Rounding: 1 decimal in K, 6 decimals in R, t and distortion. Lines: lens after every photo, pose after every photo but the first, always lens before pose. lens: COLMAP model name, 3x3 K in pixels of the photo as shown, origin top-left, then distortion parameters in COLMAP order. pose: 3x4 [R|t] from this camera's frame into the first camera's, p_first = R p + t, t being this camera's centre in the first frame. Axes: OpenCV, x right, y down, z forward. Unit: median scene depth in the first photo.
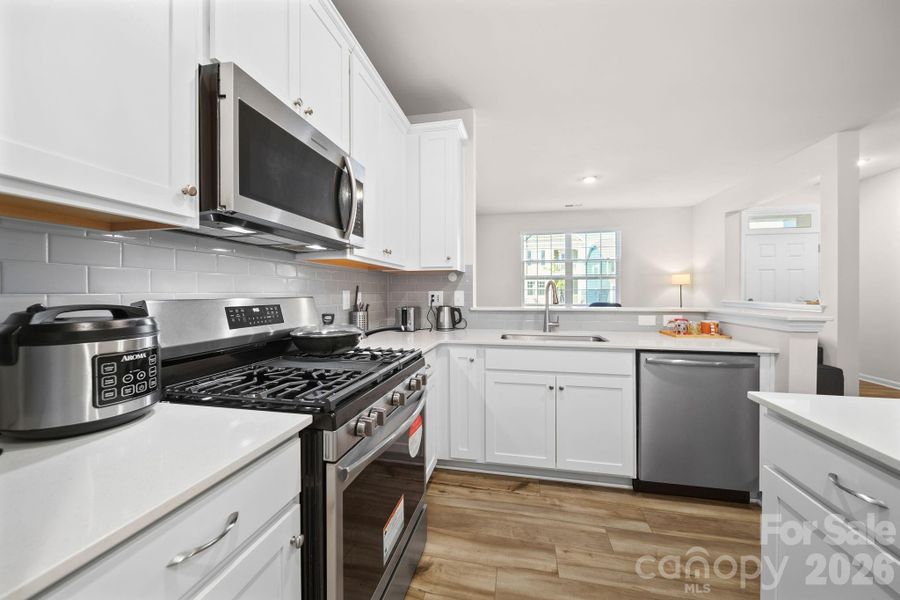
lens RADIAL K [[325.6, 0, 450.1], [0, 325.6, 293.7], [0, 0, 1]] dist [-0.000330, -0.000739]
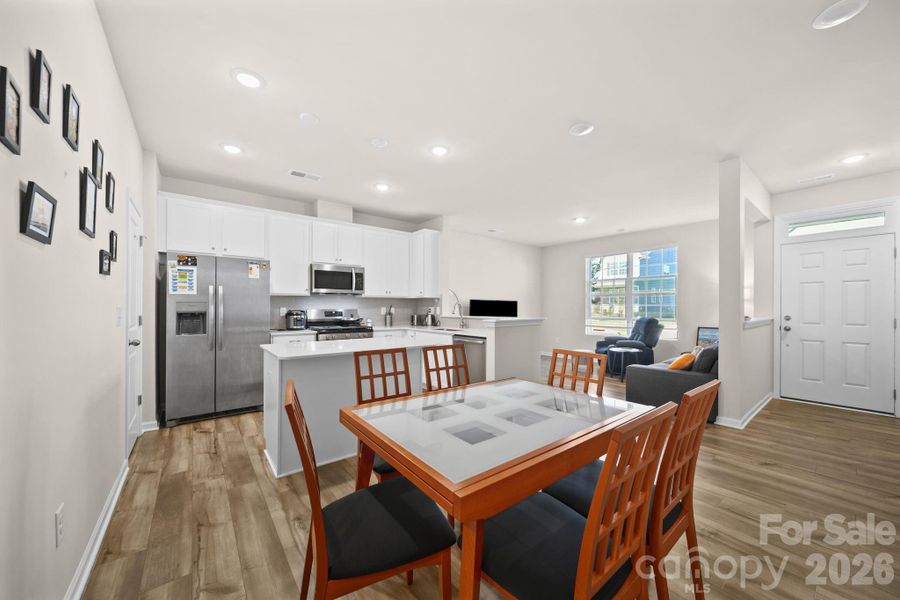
lens RADIAL K [[325.6, 0, 448.8], [0, 325.6, 307.9], [0, 0, 1]] dist [-0.000330, -0.000739]
pose [[0.766520, 0.003039, -0.642213, 1.457450], [-0.003511, 0.999994, 0.000540, -0.005596], [0.642211, 0.001841, 0.766526, -0.533085]]
